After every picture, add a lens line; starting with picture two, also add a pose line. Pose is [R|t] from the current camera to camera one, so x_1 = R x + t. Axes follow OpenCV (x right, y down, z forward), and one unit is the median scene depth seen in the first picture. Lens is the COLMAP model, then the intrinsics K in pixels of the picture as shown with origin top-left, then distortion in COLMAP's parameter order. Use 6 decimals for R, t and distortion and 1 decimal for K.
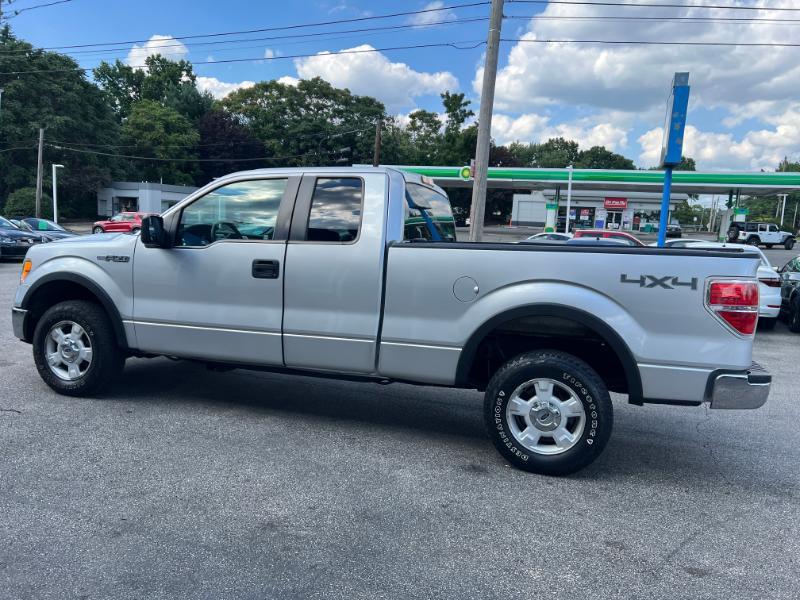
lens RADIAL K [[602.7, 0, 403.3], [0, 602.7, 297.8], [0, 0, 1]] dist [0.052457, -0.063258]
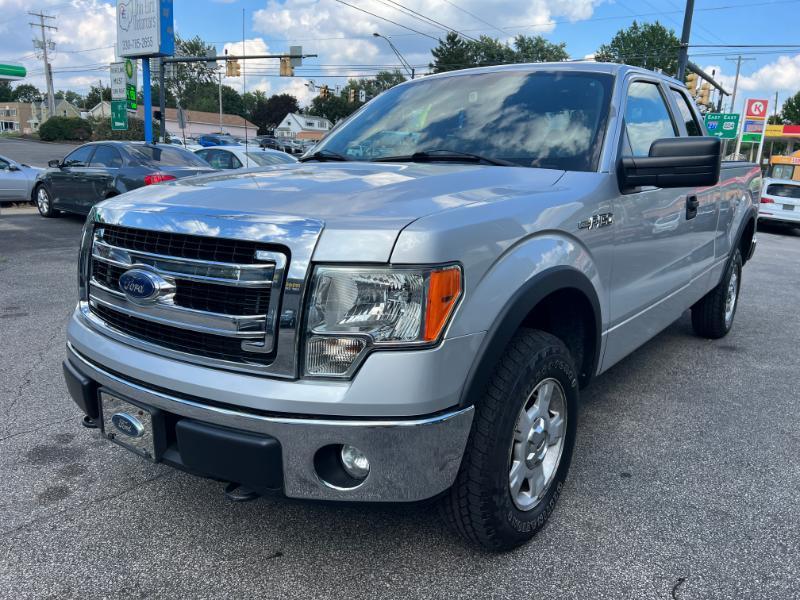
lens RADIAL K [[605.1, 0, 401.3], [0, 605.1, 305.1], [0, 0, 1]] dist [0.049066, -0.060870]
pose [[0.333896, -0.253131, 0.907986, -0.361412], [0.086064, 0.967431, 0.238054, -0.047327], [-0.938673, -0.001340, 0.344807, 0.353274]]
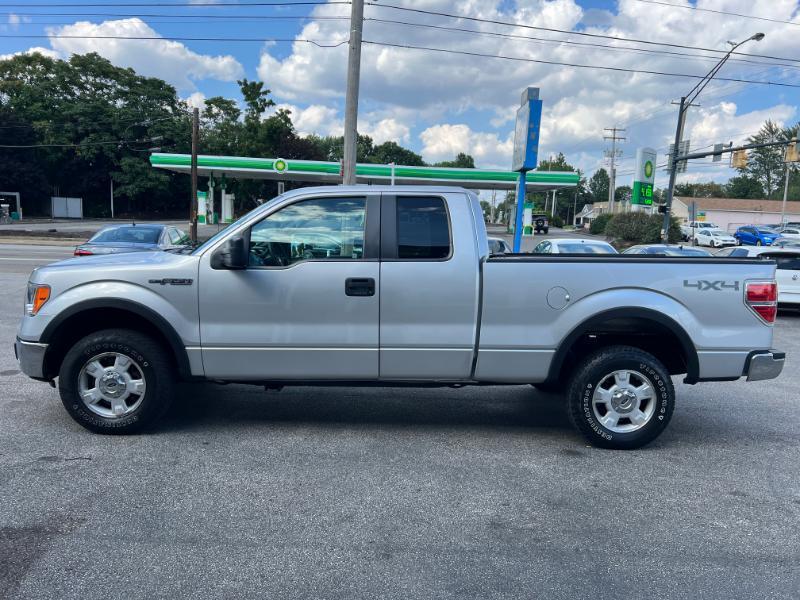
lens RADIAL K [[605.1, 0, 401.3], [0, 605.1, 305.1], [0, 0, 1]] dist [0.049066, -0.060870]
pose [[0.945000, -0.055029, 0.322407, -0.161292], [0.046964, 0.998360, 0.032747, -0.015381], [-0.323680, -0.015804, 0.946035, 0.003040]]
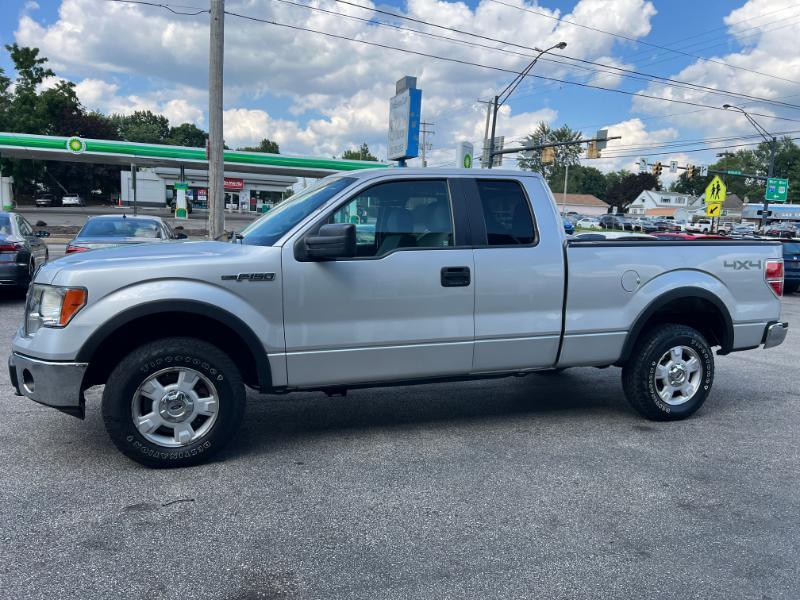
lens RADIAL K [[605.1, 0, 401.3], [0, 605.1, 305.1], [0, 0, 1]] dist [0.049066, -0.060870]
pose [[0.794344, -0.102029, 0.598838, -0.285528], [0.074929, 0.994723, 0.070088, -0.024830], [-0.602829, -0.010804, 0.797797, 0.094897]]
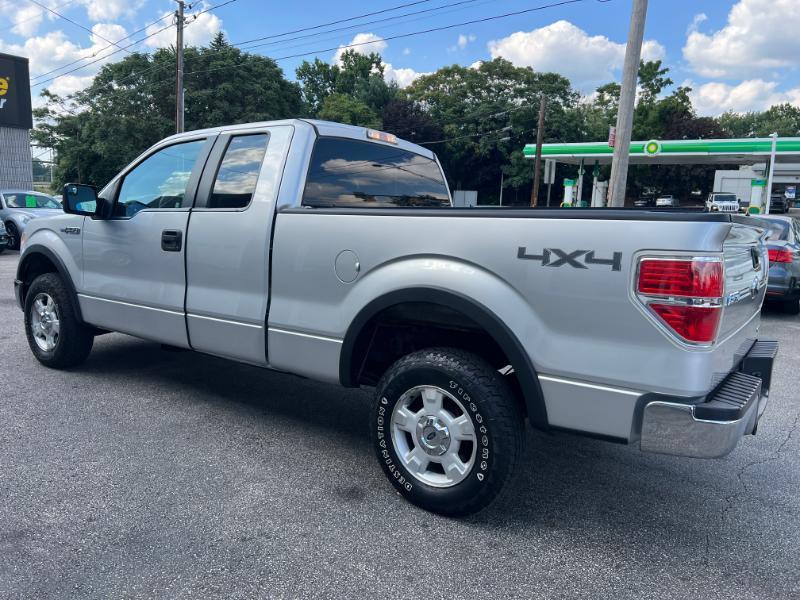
lens RADIAL K [[602.7, 0, 403.3], [0, 602.7, 297.8], [0, 0, 1]] dist [0.052457, -0.063258]
pose [[0.953050, 0.032458, -0.301068, 0.121983], [-0.025072, 0.999283, 0.028364, 0.000979], [0.301773, -0.019484, 0.953181, 0.079576]]
